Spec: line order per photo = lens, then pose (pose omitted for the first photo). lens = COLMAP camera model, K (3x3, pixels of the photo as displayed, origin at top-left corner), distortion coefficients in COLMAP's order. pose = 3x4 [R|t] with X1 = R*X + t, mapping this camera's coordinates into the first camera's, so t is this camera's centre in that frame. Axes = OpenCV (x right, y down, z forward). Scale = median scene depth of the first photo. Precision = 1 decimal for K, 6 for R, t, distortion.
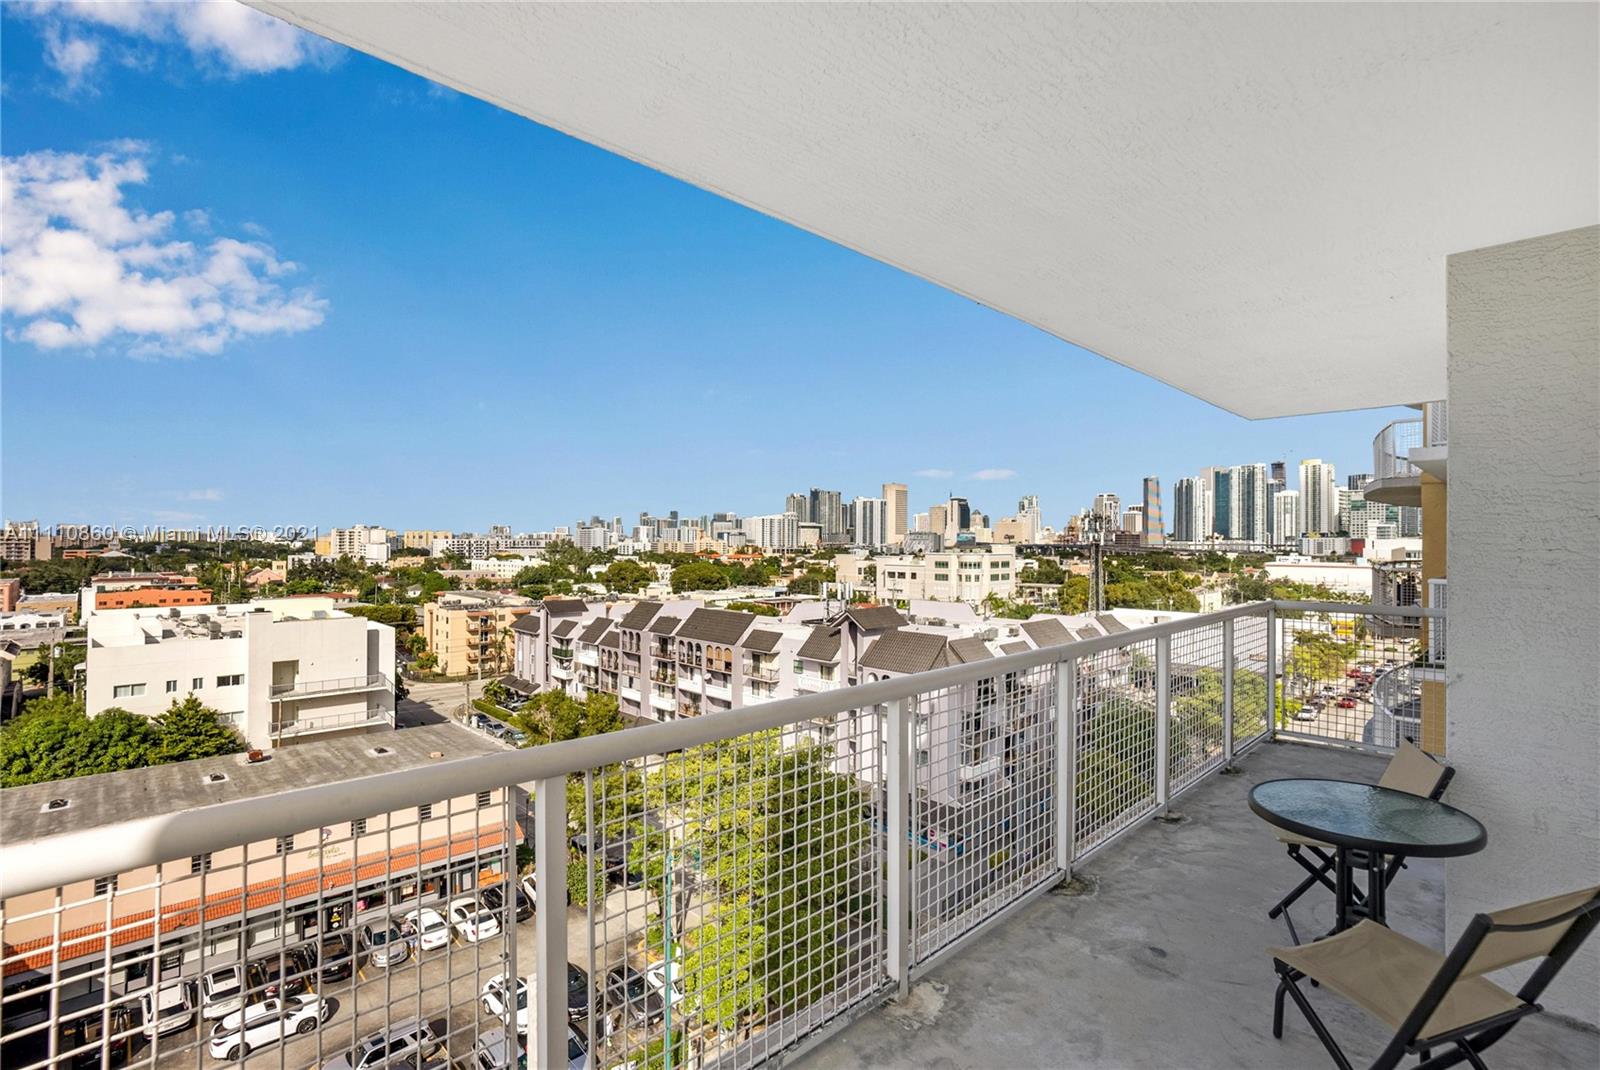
lens RADIAL K [[749.5, 0, 796.3], [0, 749.5, 540.3], [0, 0, 1]] dist [0.012654, 0.003853]
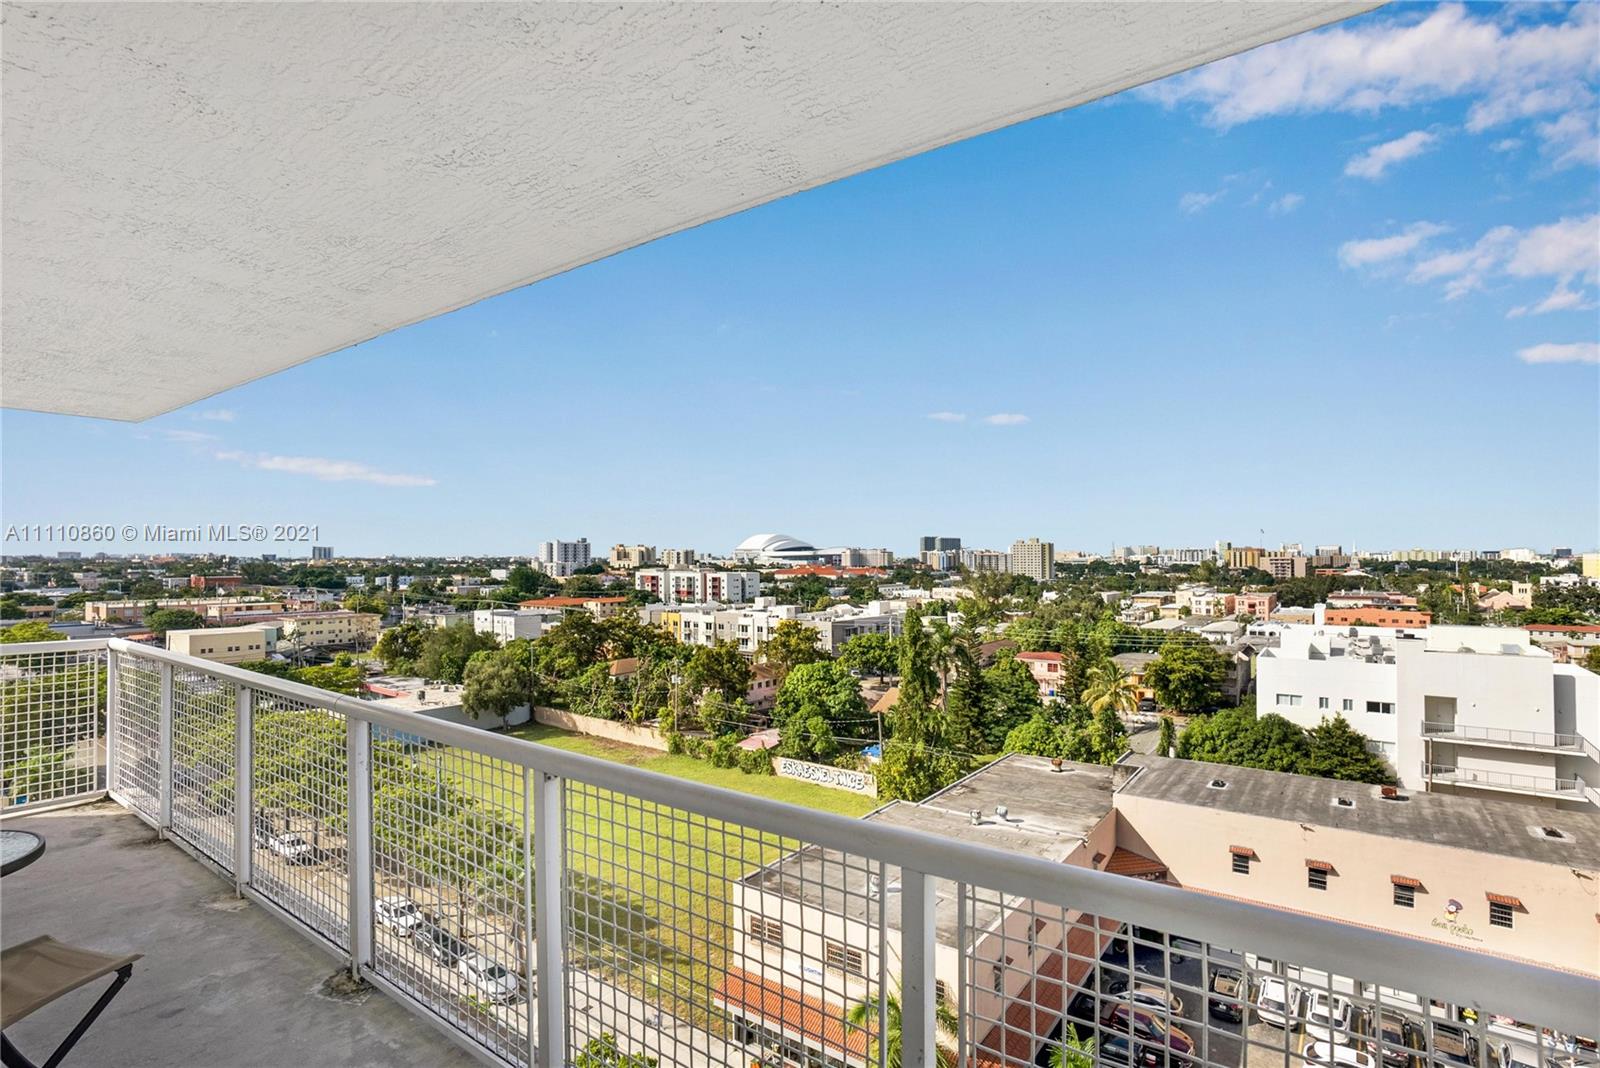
lens RADIAL K [[802.7, 0, 804.3], [0, 802.7, 545.8], [0, 0, 1]] dist [-0.017597, 0.005719]
pose [[0.201725, -0.022886, -0.979175, 0.091616], [0.006557, 0.999736, -0.022016, -0.000907], [0.979420, -0.001979, 0.201822, 0.086784]]
